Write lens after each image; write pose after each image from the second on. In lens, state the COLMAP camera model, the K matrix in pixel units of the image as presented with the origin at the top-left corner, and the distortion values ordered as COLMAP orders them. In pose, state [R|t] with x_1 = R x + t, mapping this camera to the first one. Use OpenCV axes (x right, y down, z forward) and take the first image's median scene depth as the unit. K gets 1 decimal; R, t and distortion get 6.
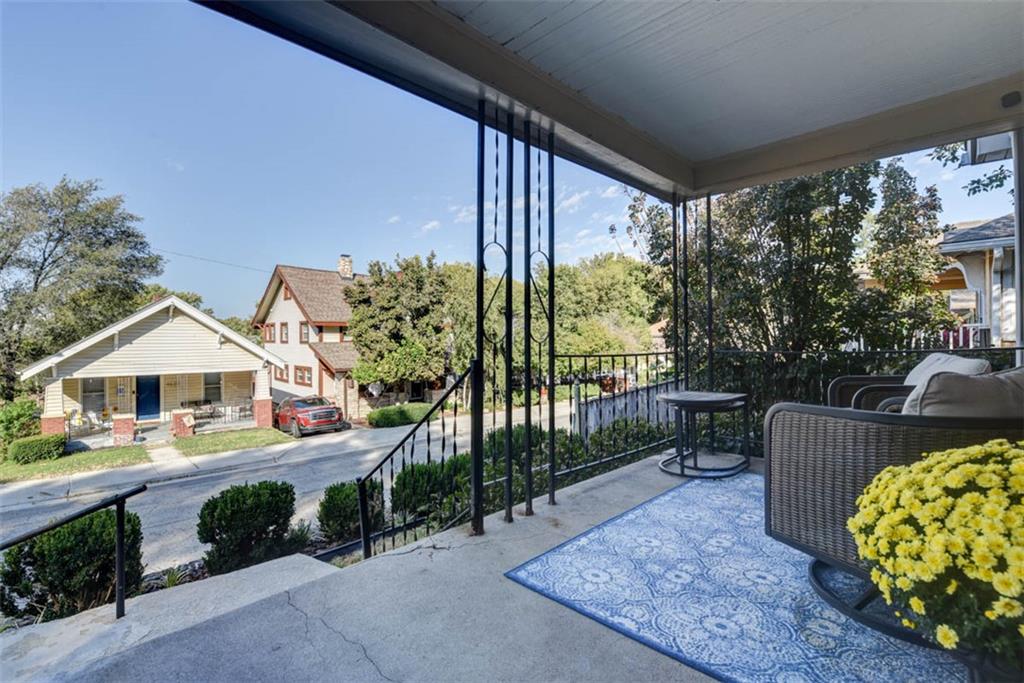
lens RADIAL K [[462.7, 0, 514.2], [0, 462.7, 345.0], [0, 0, 1]] dist [-0.000437, 0.000382]
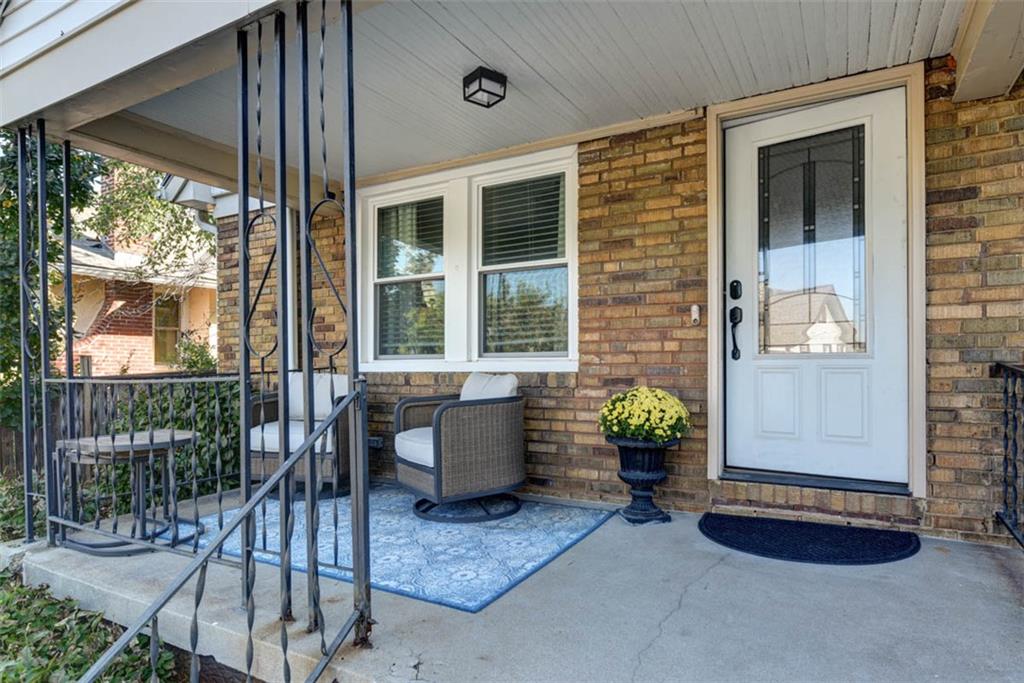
lens RADIAL K [[586.1, 0, 510.4], [0, 586.1, 365.3], [0, 0, 1]] dist [-0.001595, 0.000318]
pose [[-0.267692, 0.010662, 0.963446, -1.256507], [0.007358, 0.999932, -0.009021, 0.022037], [-0.963477, 0.004674, -0.267752, 1.345344]]
